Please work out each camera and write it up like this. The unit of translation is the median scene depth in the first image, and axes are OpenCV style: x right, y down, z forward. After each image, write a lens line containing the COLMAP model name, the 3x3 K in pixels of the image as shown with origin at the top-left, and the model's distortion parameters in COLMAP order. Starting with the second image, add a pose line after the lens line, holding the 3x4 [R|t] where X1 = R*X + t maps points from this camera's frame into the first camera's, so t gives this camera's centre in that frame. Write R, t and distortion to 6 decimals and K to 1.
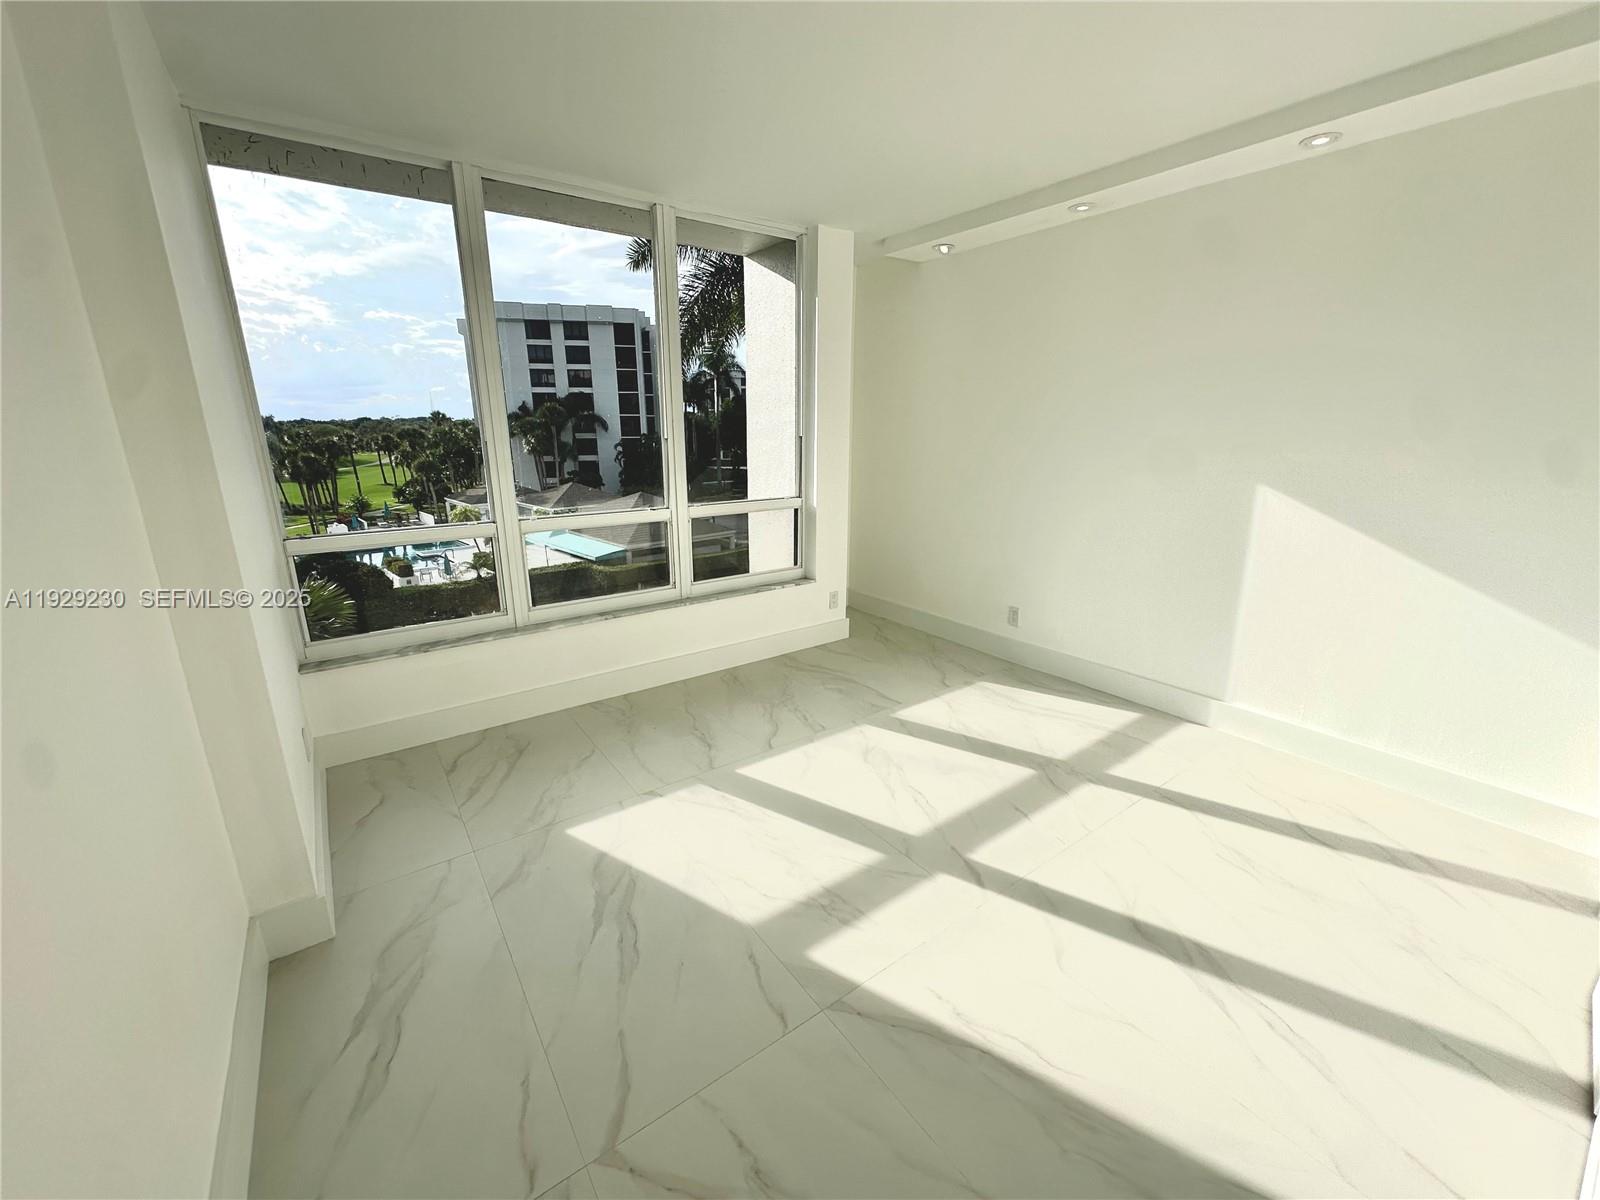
lens RADIAL K [[644.5, 0, 802.4], [0, 644.5, 602.1], [0, 0, 1]] dist [-0.001086, 0.000238]
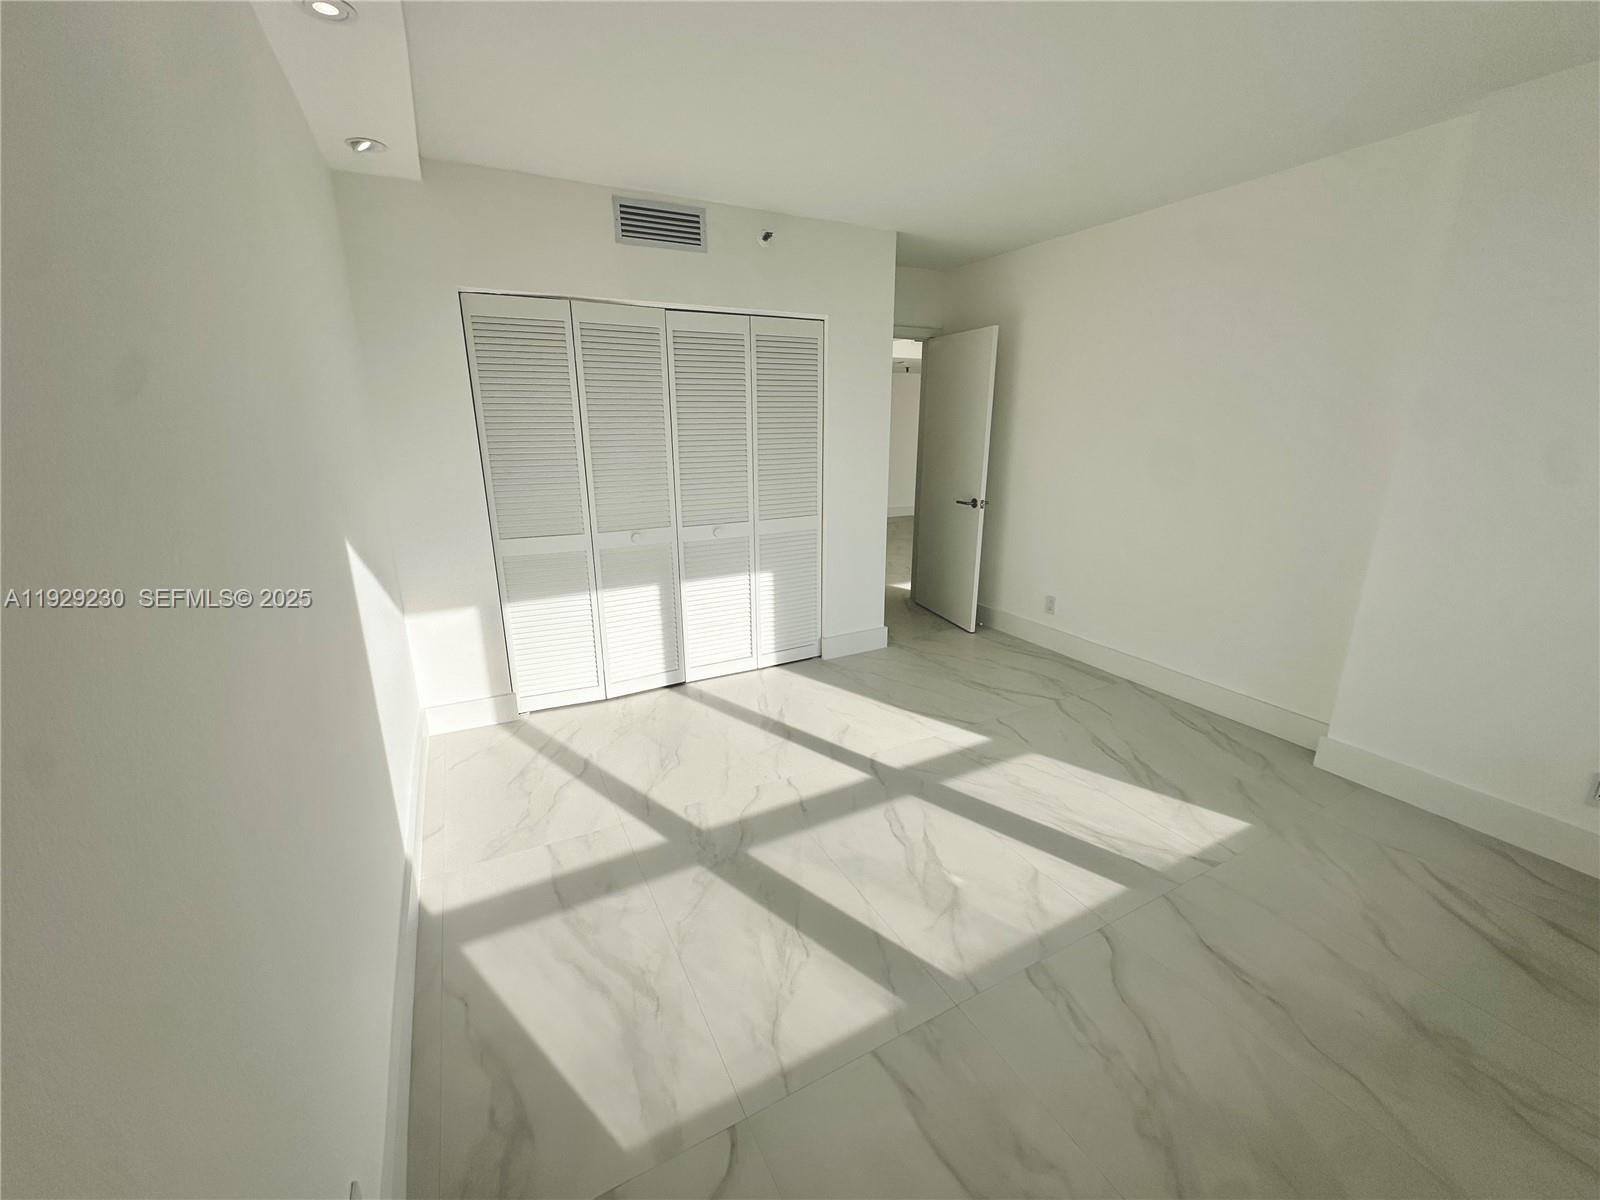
lens RADIAL K [[644.5, 0, 792.6], [0, 644.5, 592.6], [0, 0, 1]] dist [-0.001086, 0.000238]
pose [[-0.987869, -0.035008, 0.151289, 0.180552], [0.047797, 0.858412, 0.510730, -0.435137], [-0.147748, 0.511765, -0.846325, 1.465737]]
